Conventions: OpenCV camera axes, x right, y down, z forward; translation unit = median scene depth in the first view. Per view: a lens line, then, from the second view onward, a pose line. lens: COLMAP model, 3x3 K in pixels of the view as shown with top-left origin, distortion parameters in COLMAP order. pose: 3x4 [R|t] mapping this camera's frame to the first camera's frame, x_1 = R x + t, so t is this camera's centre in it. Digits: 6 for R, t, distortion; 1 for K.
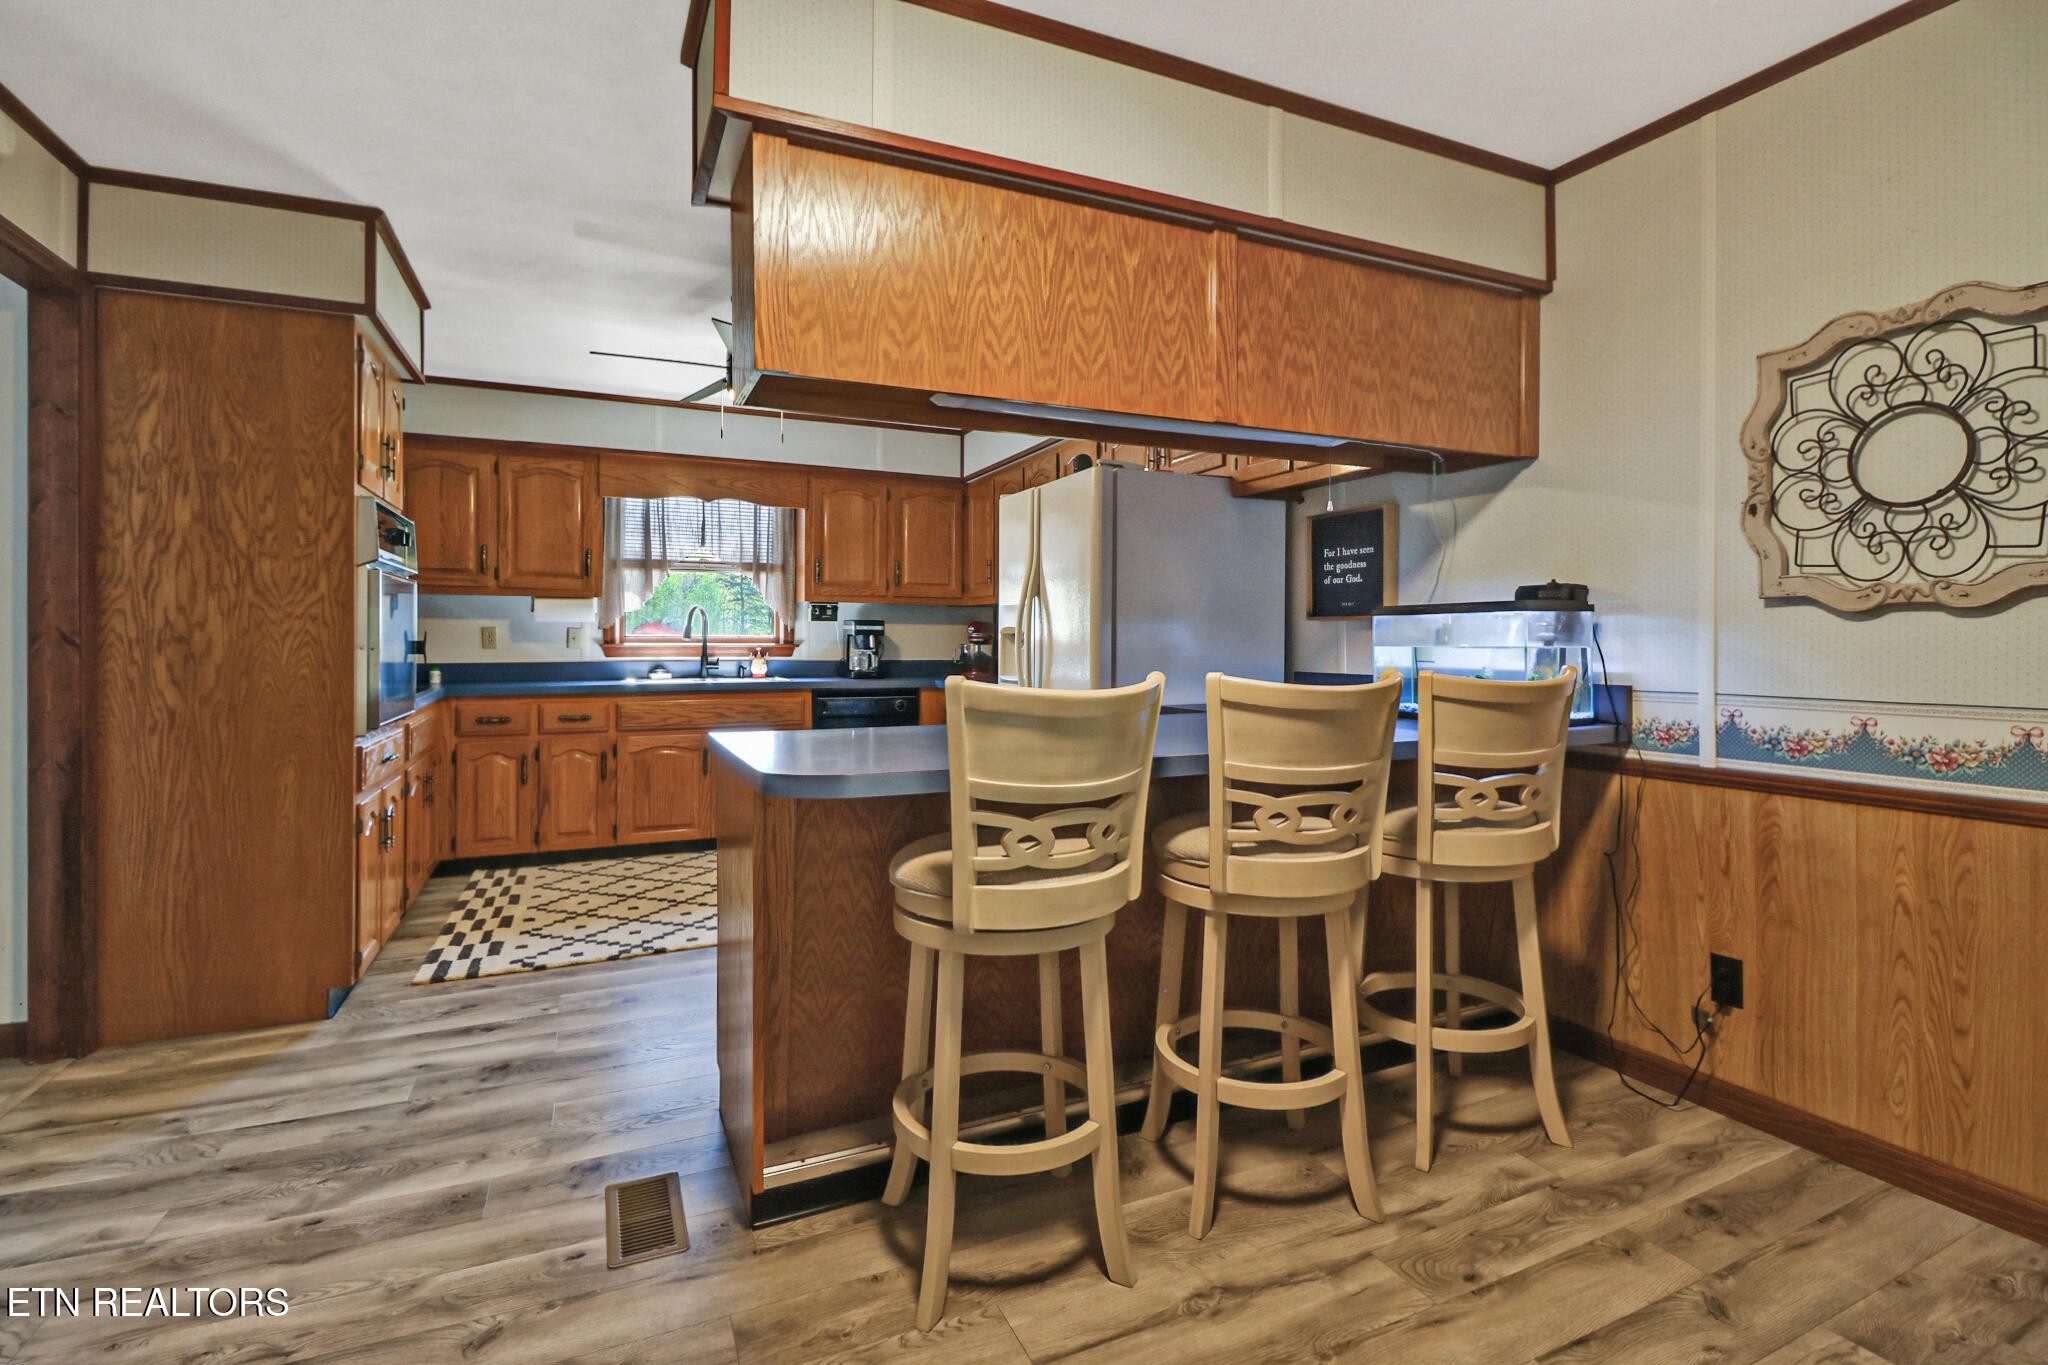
lens RADIAL K [[958.2, 0, 1025.5], [0, 958.2, 660.5], [0, 0, 1]] dist [0.007573, -0.004864]
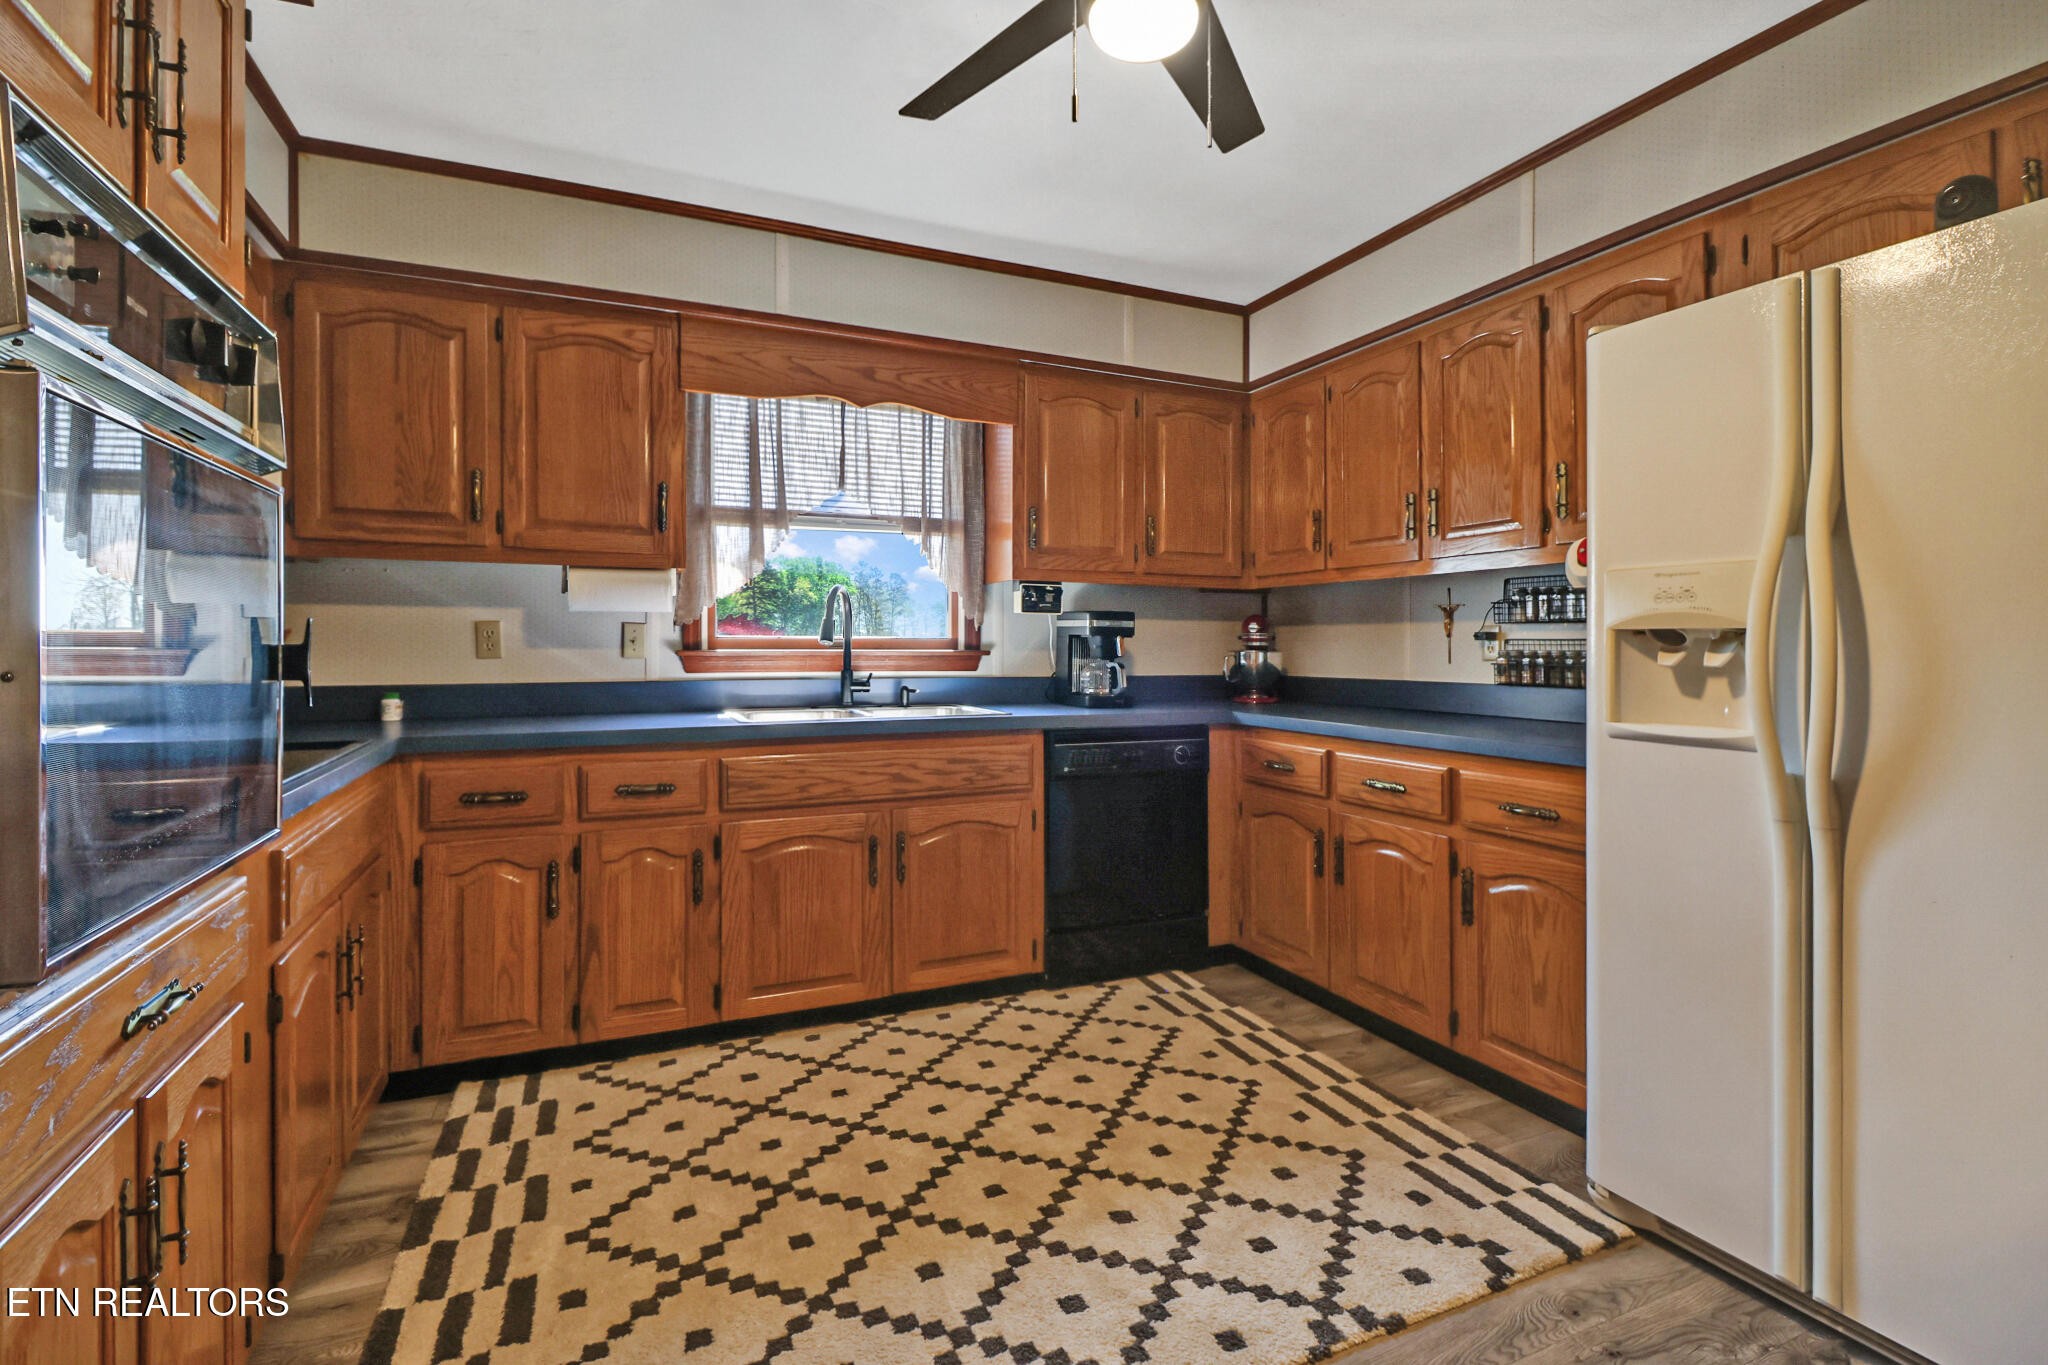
lens RADIAL K [[958.2, 0, 1027.6], [0, 958.2, 671.8], [0, 0, 1]] dist [0.007573, -0.004864]
pose [[0.999964, 0.001664, -0.008358, -0.237448], [-0.001594, 0.999964, 0.008385, -0.009962], [0.008371, -0.008372, 0.999930, 0.439737]]
